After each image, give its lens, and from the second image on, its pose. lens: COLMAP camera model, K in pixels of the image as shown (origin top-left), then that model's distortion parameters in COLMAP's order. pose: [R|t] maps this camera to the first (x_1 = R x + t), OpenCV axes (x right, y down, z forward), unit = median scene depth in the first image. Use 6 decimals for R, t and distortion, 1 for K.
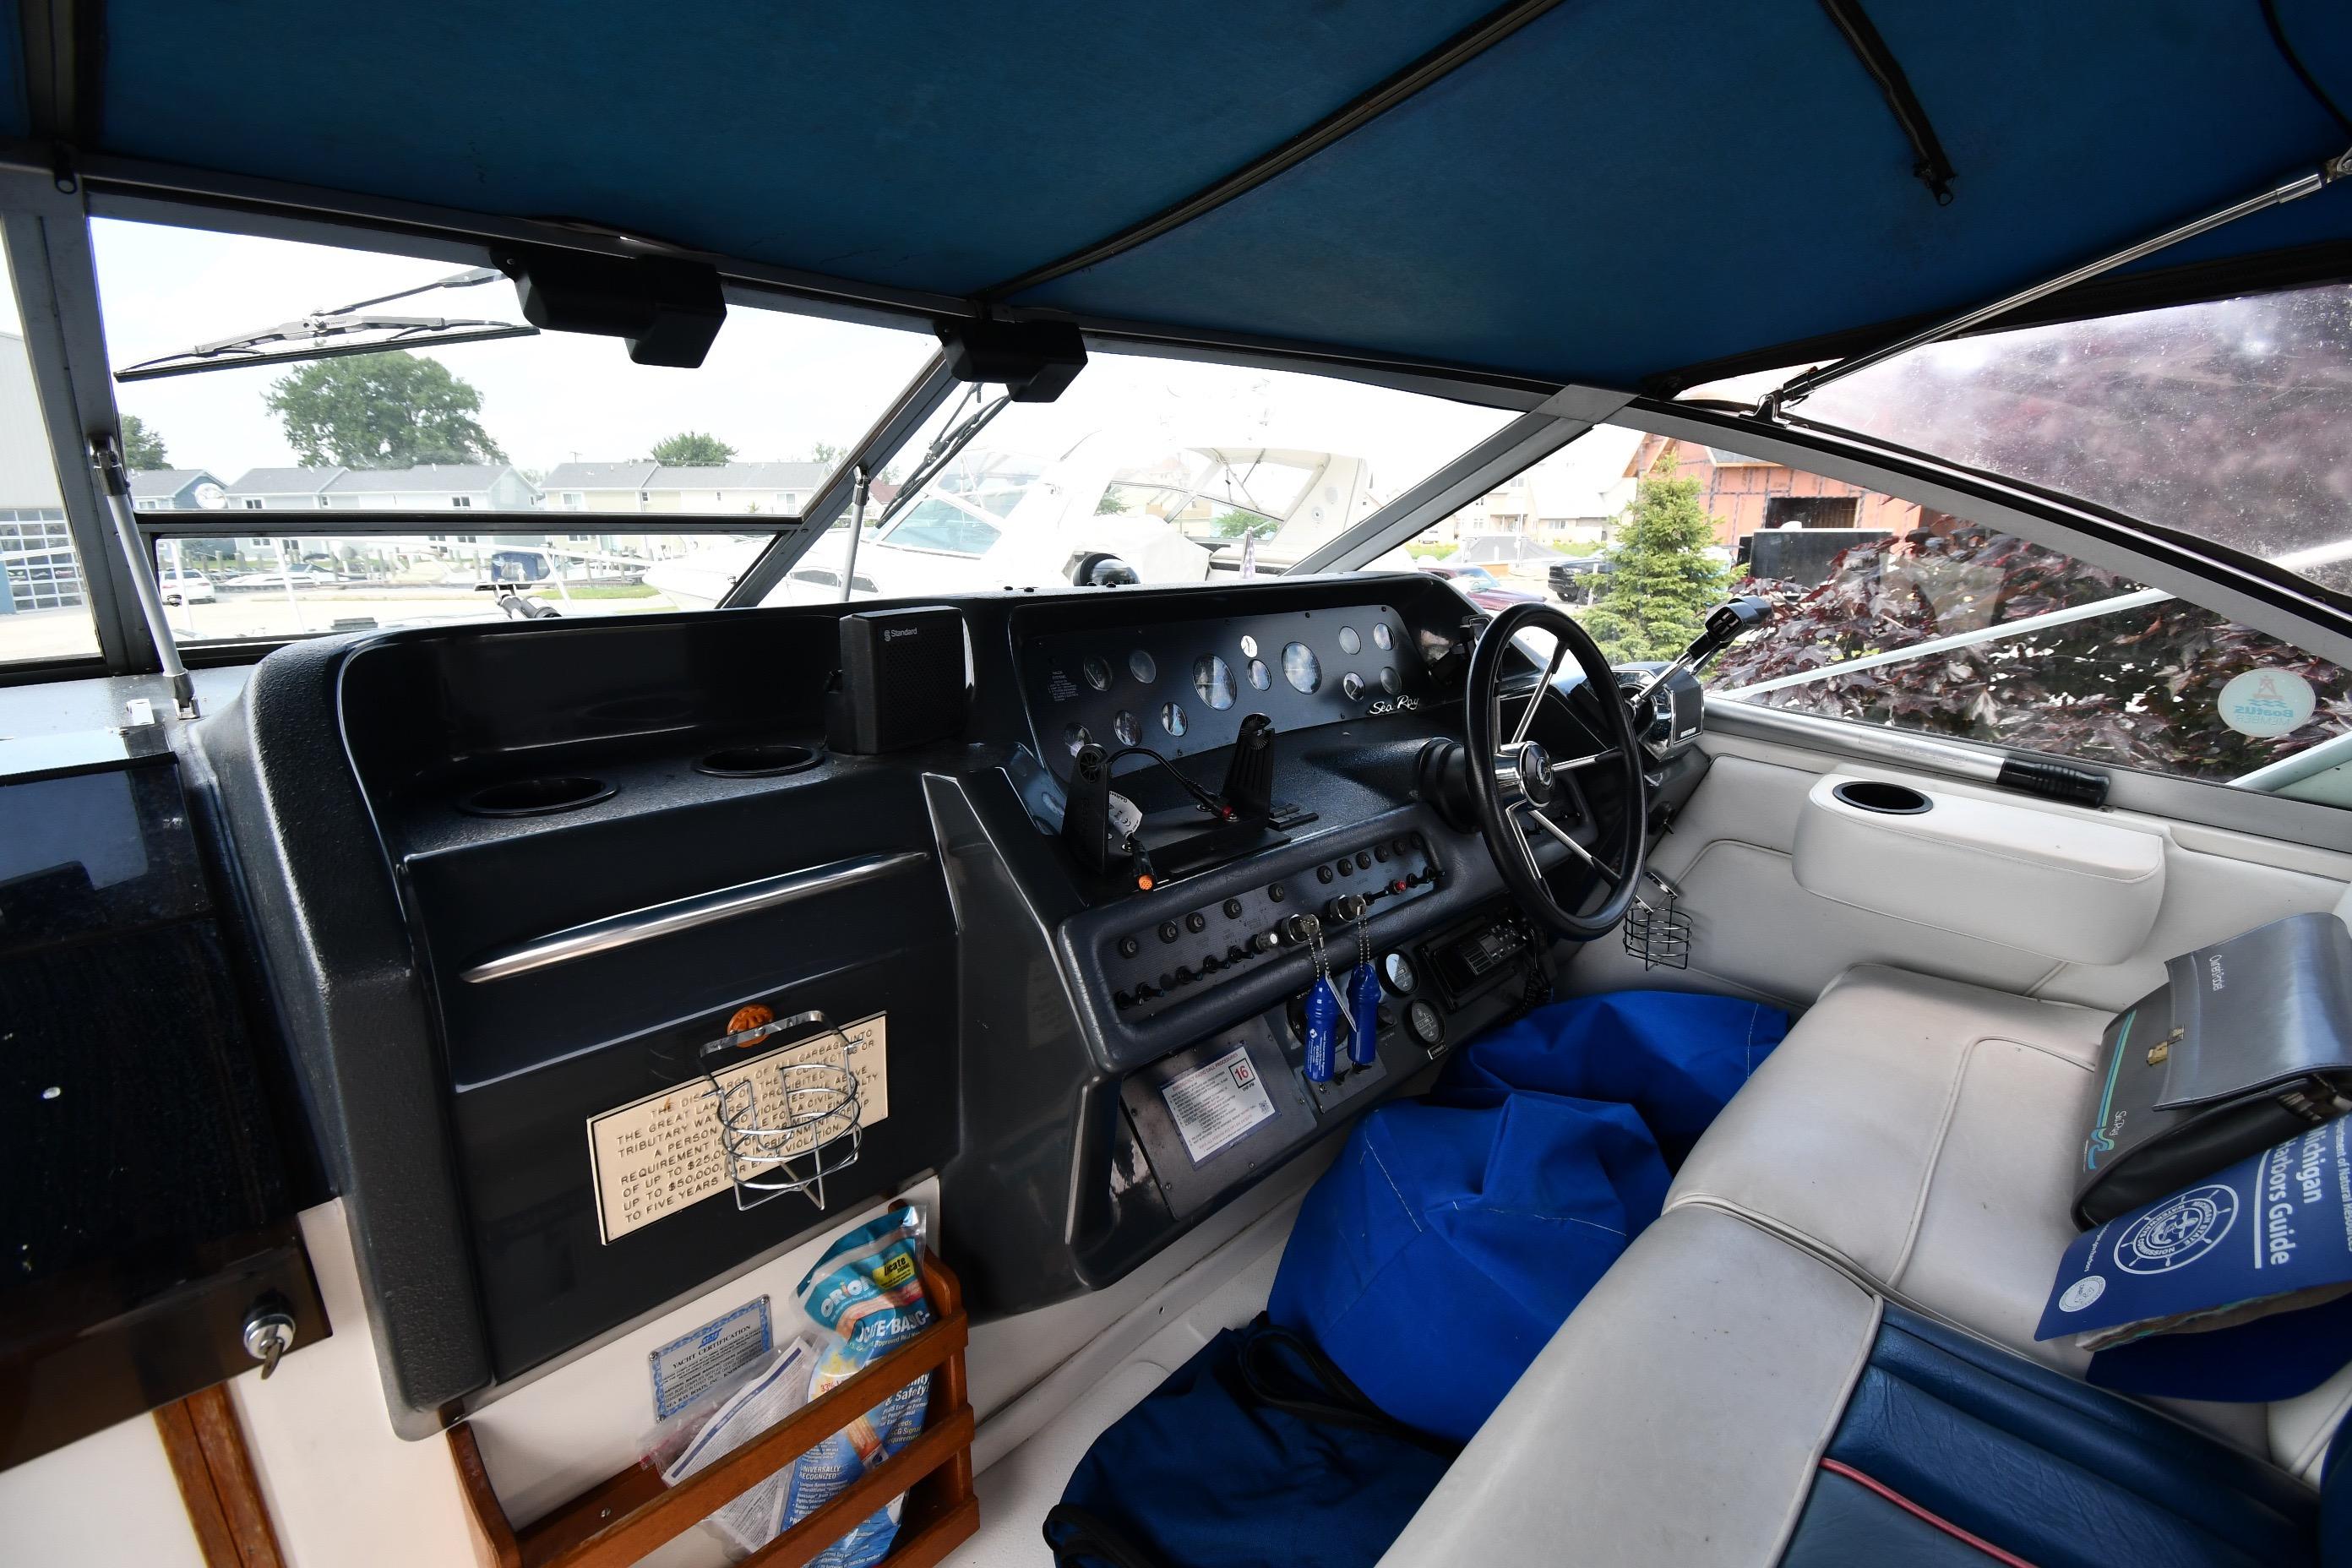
lens RADIAL K [[1044.6, 0, 1185.8], [0, 1044.6, 784.6], [0, 0, 1]] dist [0.007772, -0.017080]
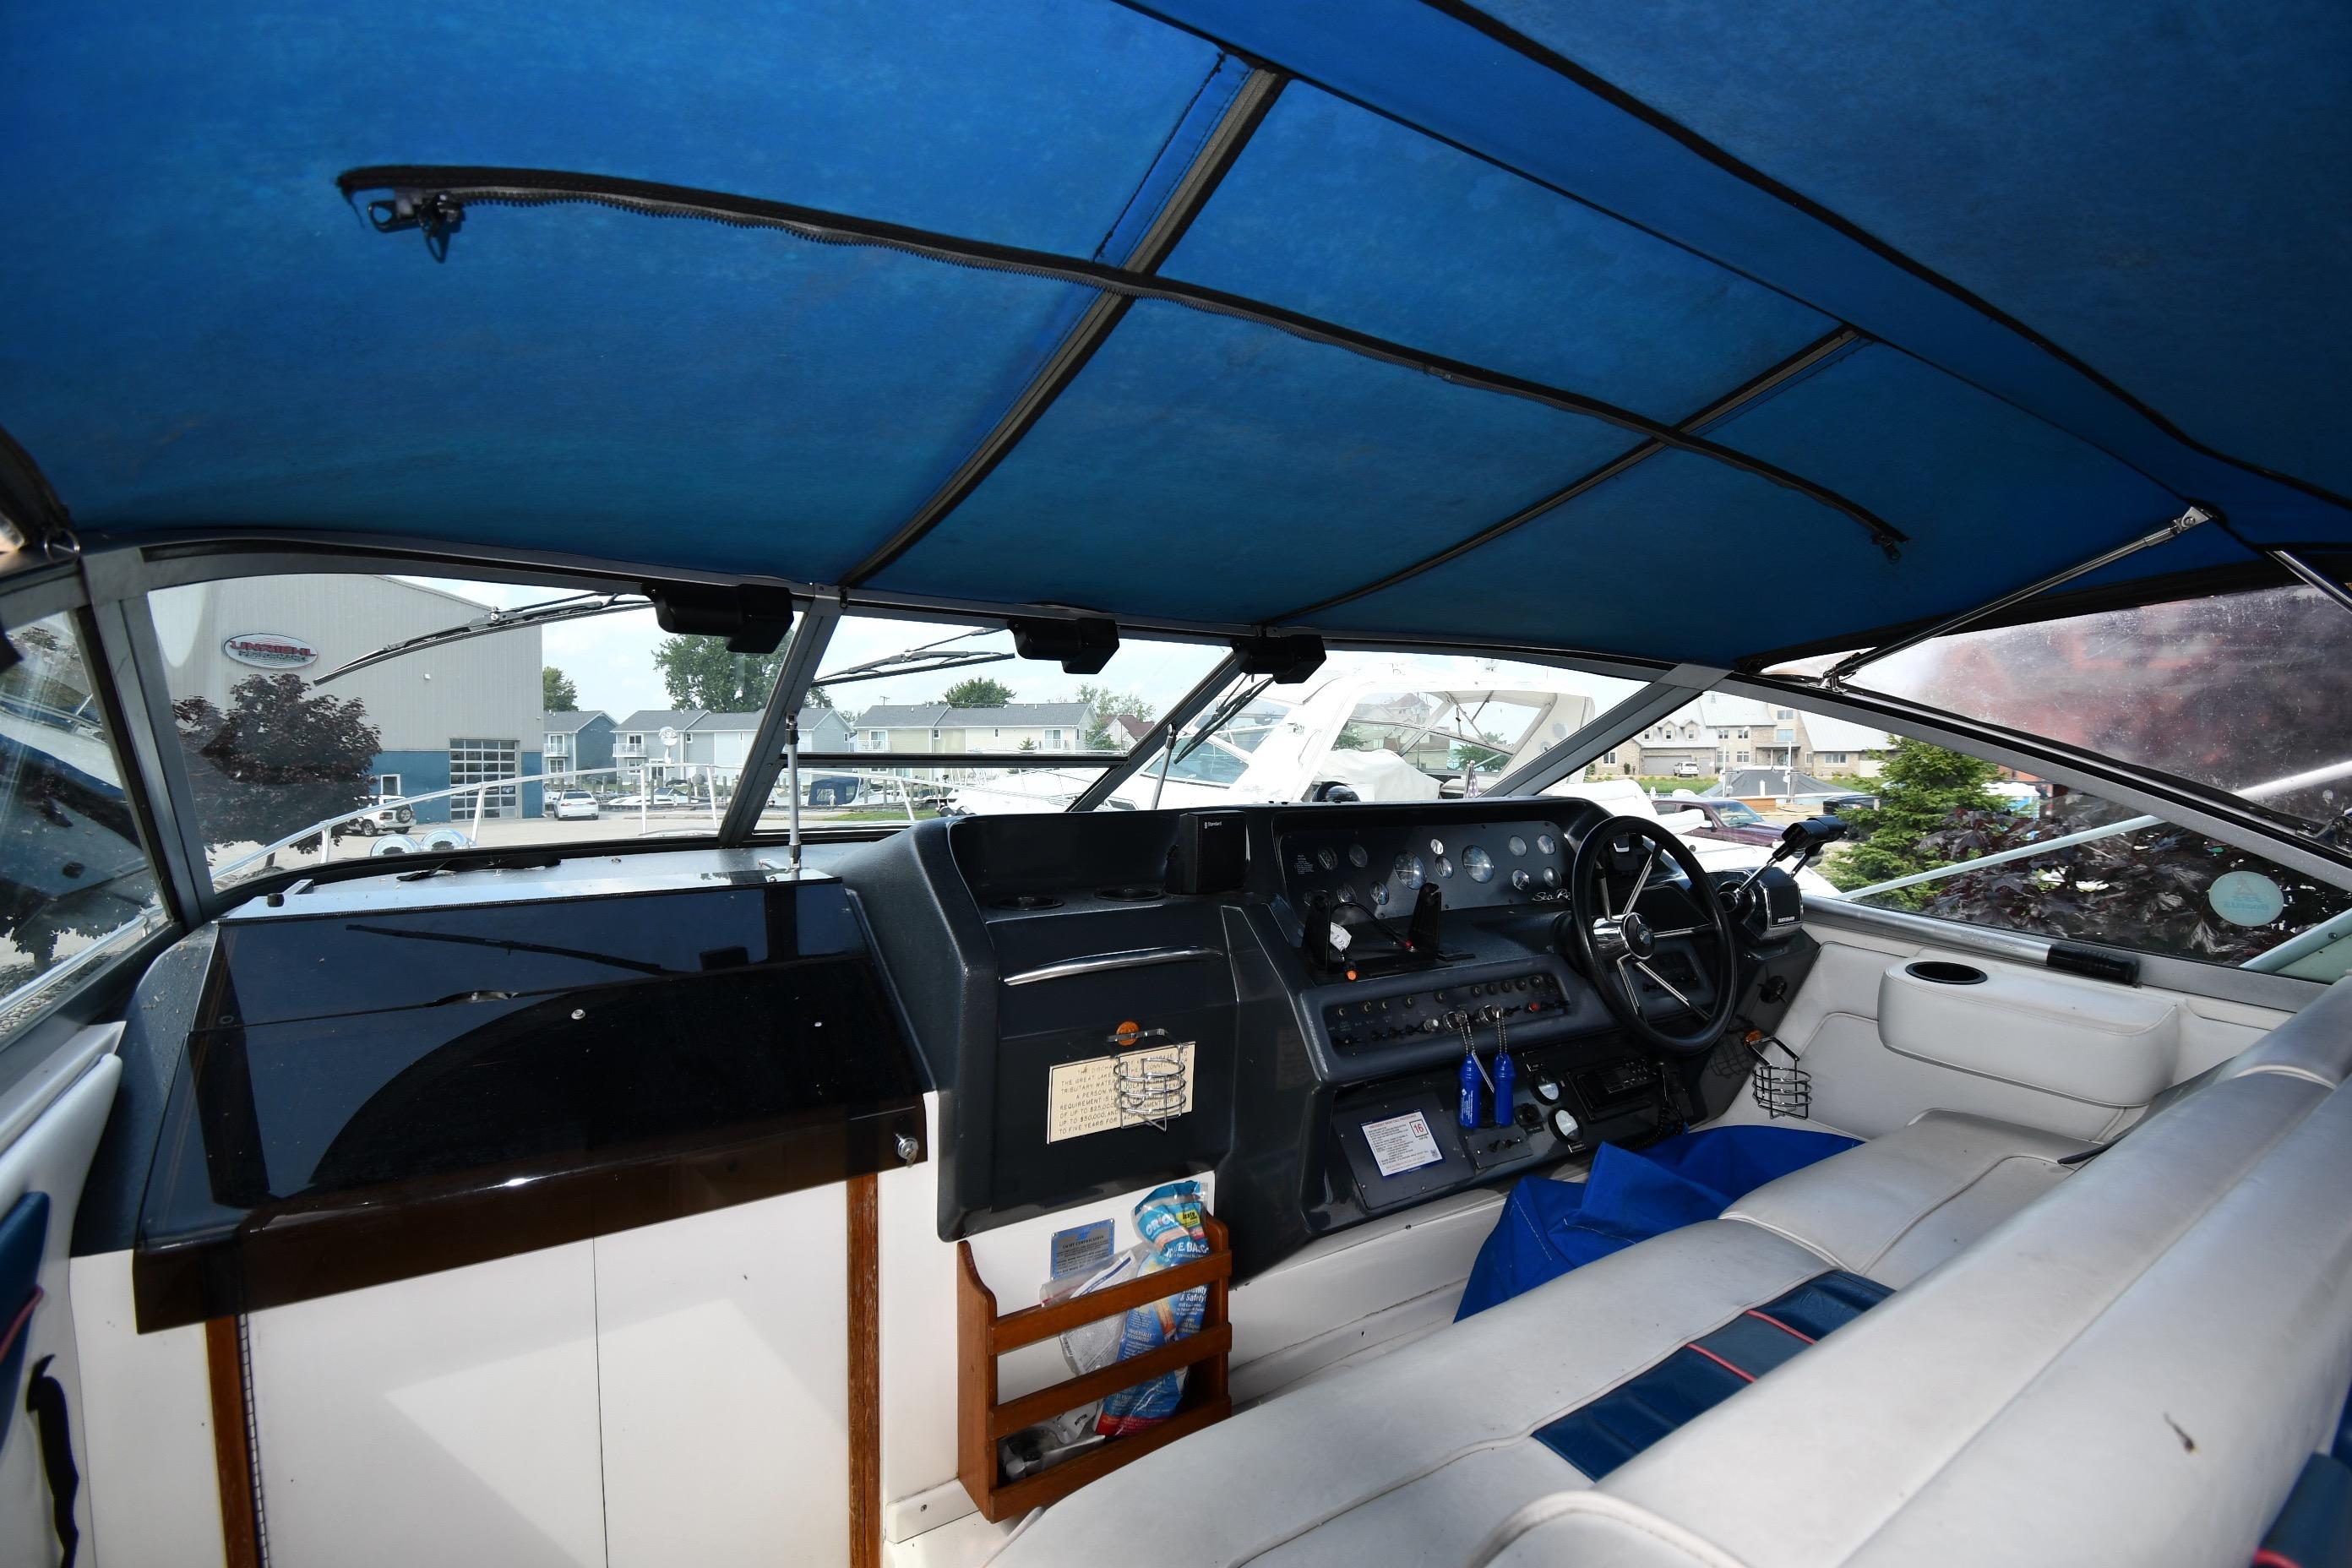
lens RADIAL K [[1044.6, 0, 1181.4], [0, 1044.6, 778.0], [0, 0, 1]] dist [0.007772, -0.017080]
pose [[0.973861, 0.005670, -0.227074, 0.055830], [-0.056018, 0.974805, -0.215908, 0.124410], [0.220129, 0.222985, 0.949643, -0.533960]]
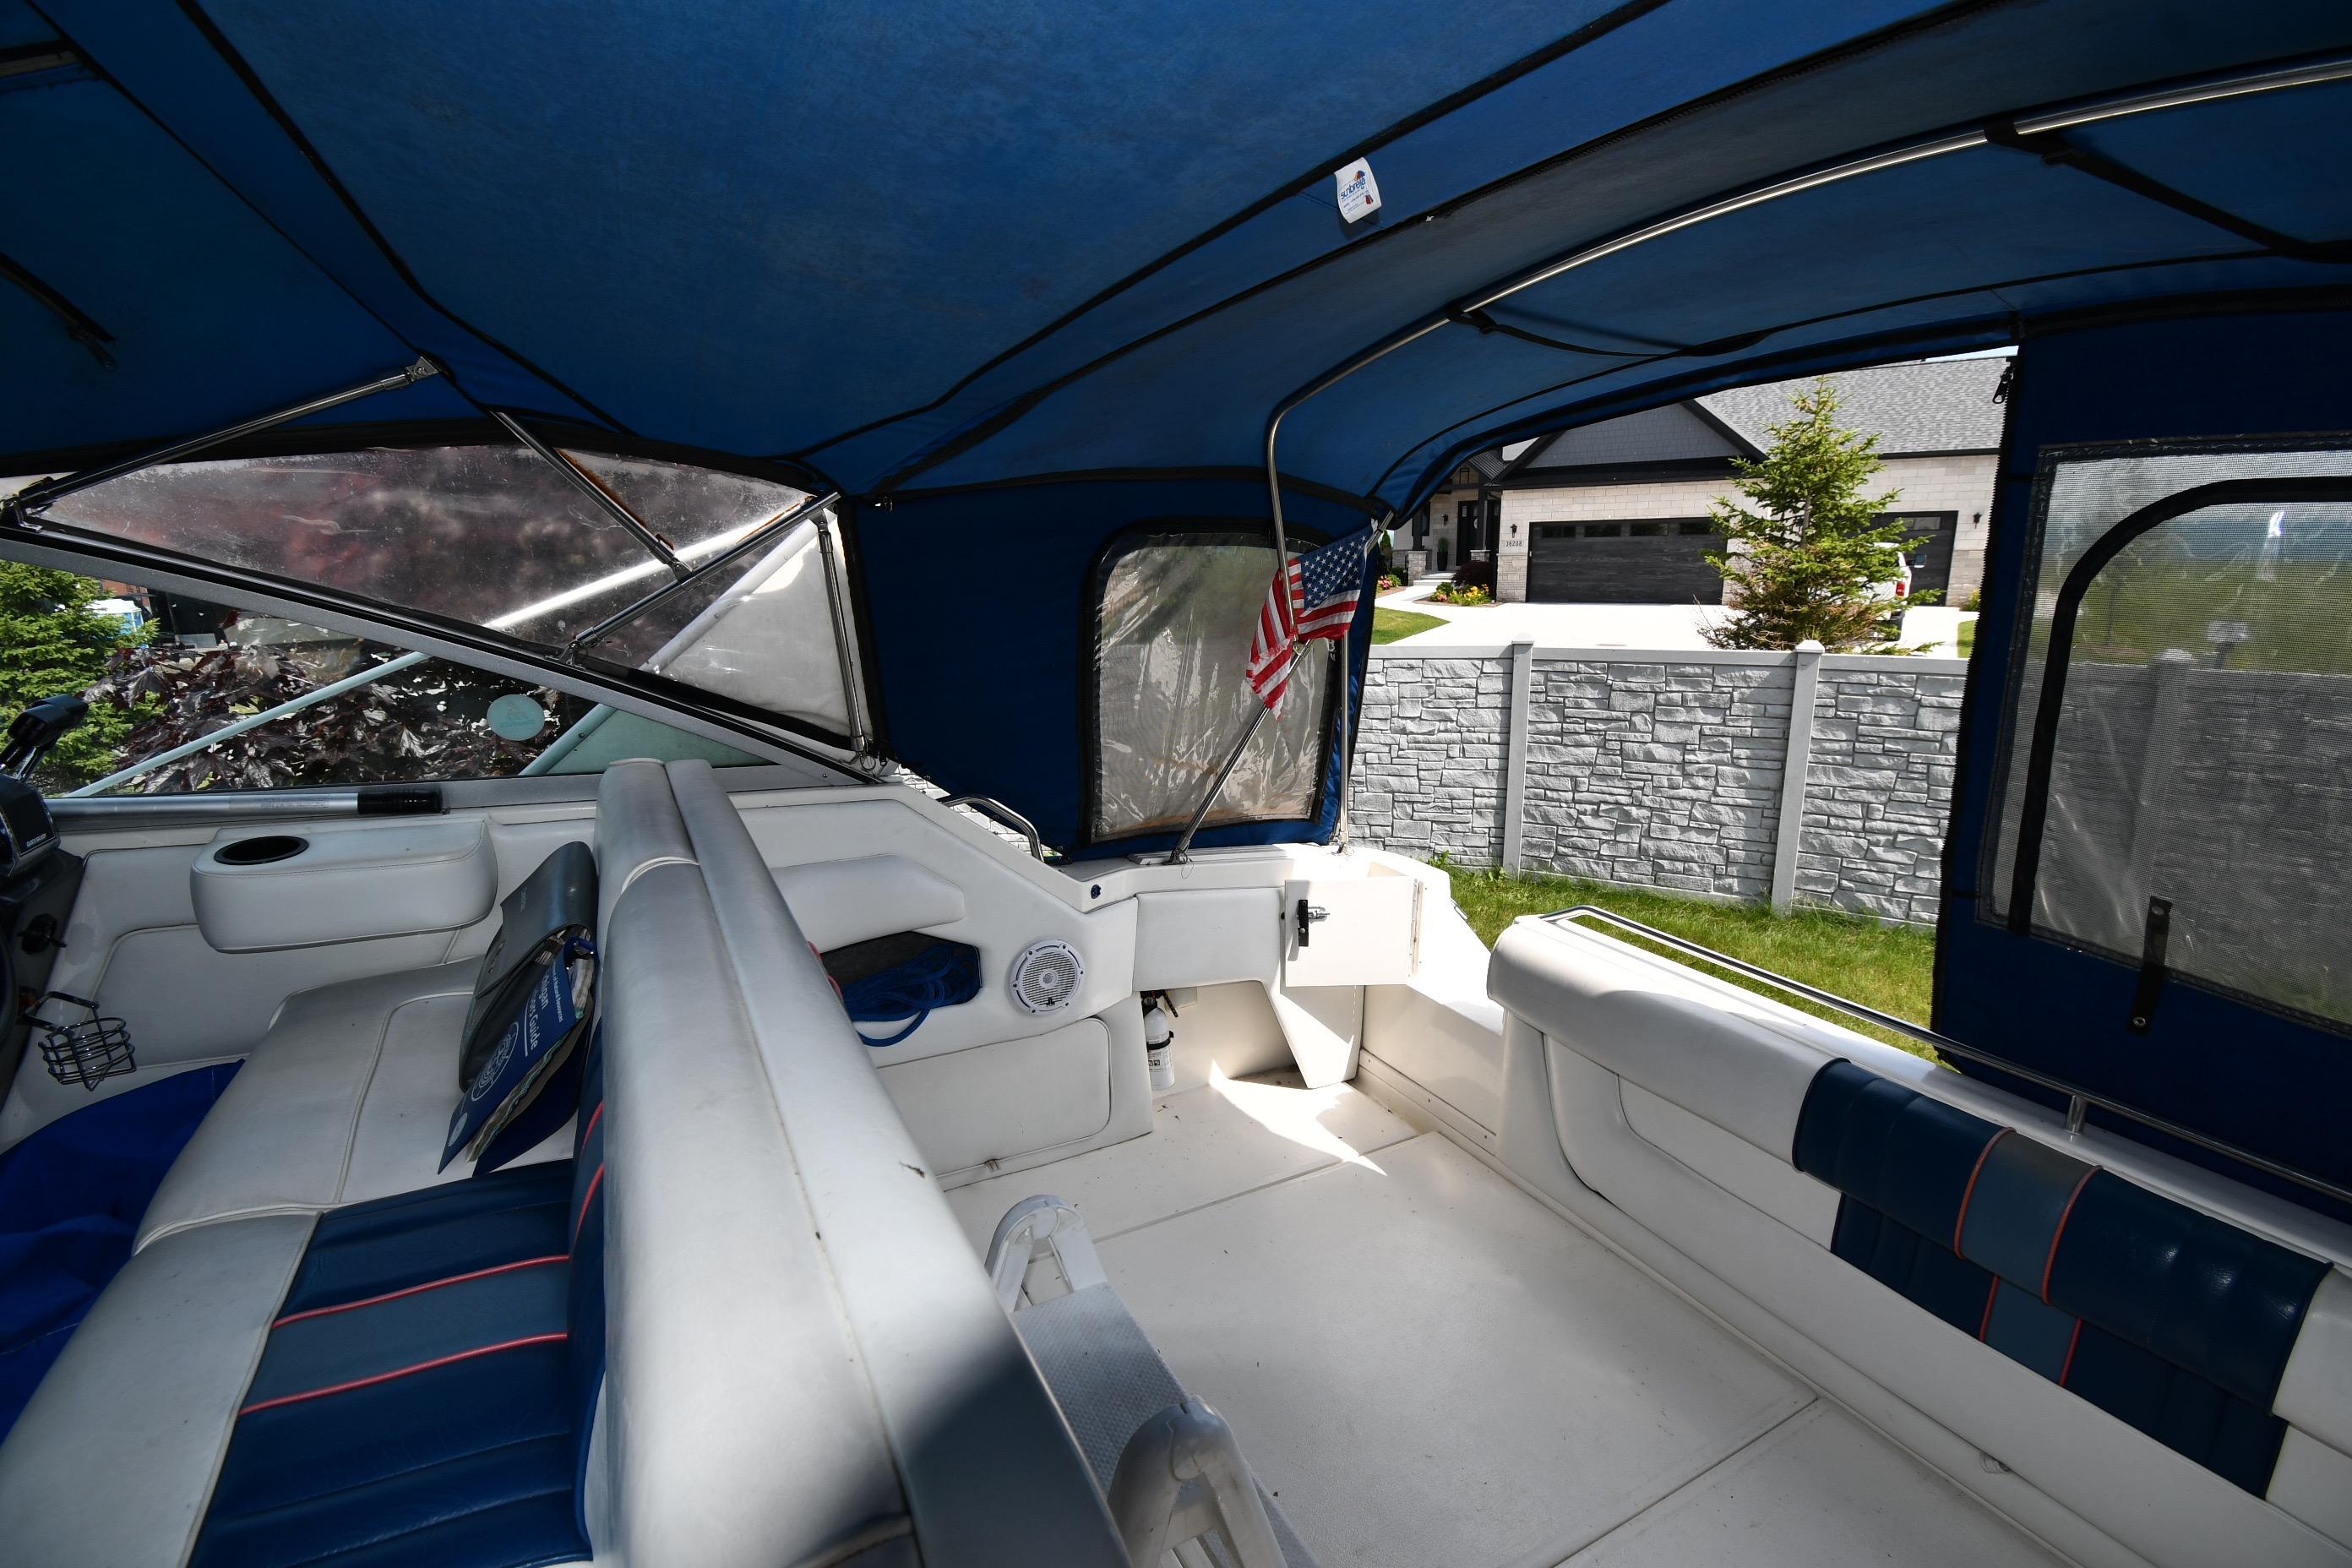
lens RADIAL K [[1044.6, 0, 1178.9], [0, 1044.6, 779.9], [0, 0, 1]] dist [0.007772, -0.017080]
pose [[0.316299, -0.215686, 0.923815, -0.063345], [0.247814, 0.958784, 0.139003, 0.034379], [-0.915720, 0.184968, 0.356712, -0.400006]]
